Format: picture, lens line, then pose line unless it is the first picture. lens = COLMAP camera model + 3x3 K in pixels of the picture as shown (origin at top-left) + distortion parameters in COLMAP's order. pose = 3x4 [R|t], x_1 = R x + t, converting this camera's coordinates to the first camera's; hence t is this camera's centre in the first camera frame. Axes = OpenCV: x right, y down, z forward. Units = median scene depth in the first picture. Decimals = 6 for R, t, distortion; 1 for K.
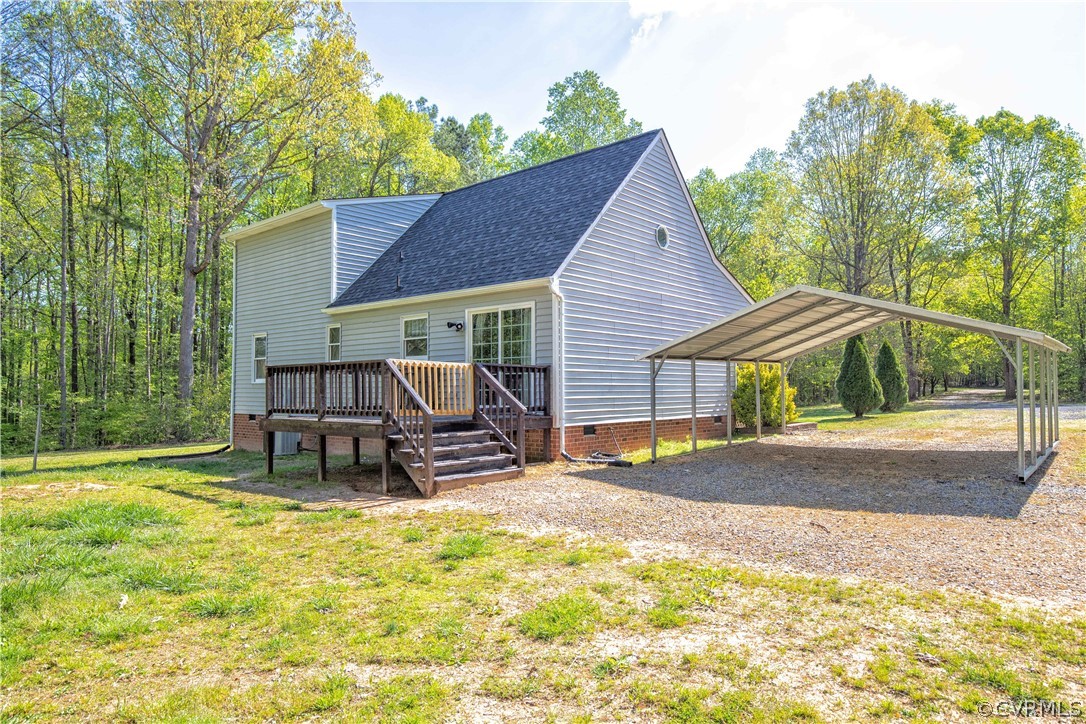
lens RADIAL K [[700.7, 0, 543.0], [0, 700.7, 362.0], [0, 0, 1]] dist [-0.000398, -0.000467]
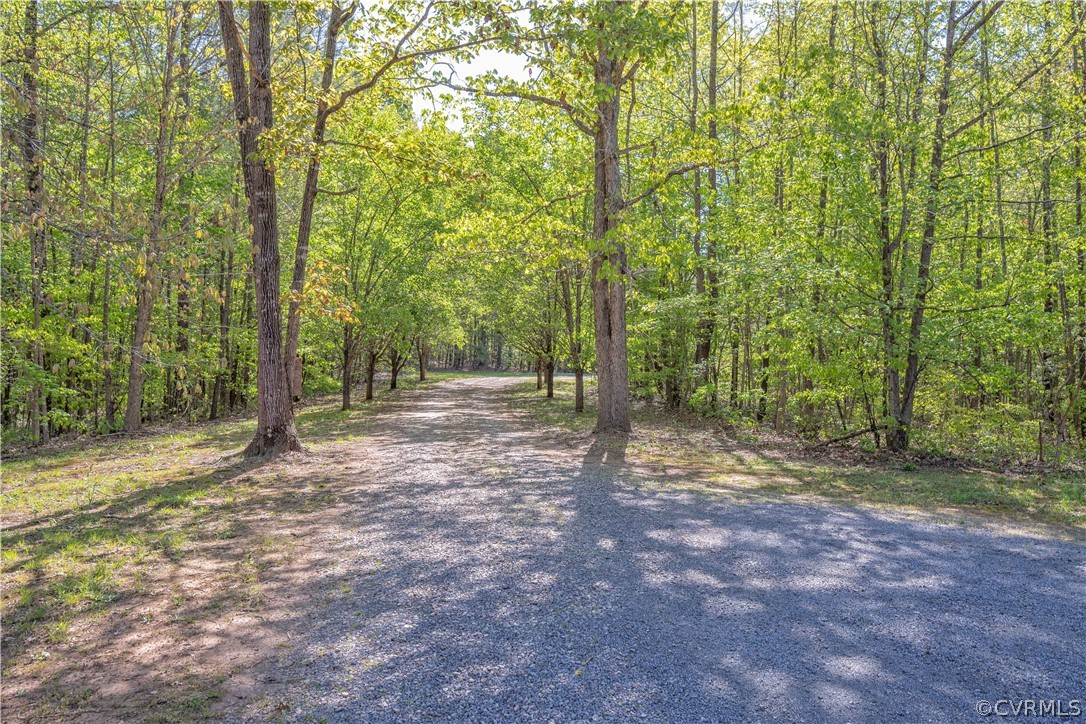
lens RADIAL K [[913.3, 0, 547.6], [0, 913.3, 362.6], [0, 0, 1]] dist [0.045129, 0.006168]
pose [[0.795897, 0.005172, 0.605410, 0.290210], [-0.026599, 0.999297, 0.026432, 0.011441], [-0.604847, -0.037141, 0.795475, 0.495473]]
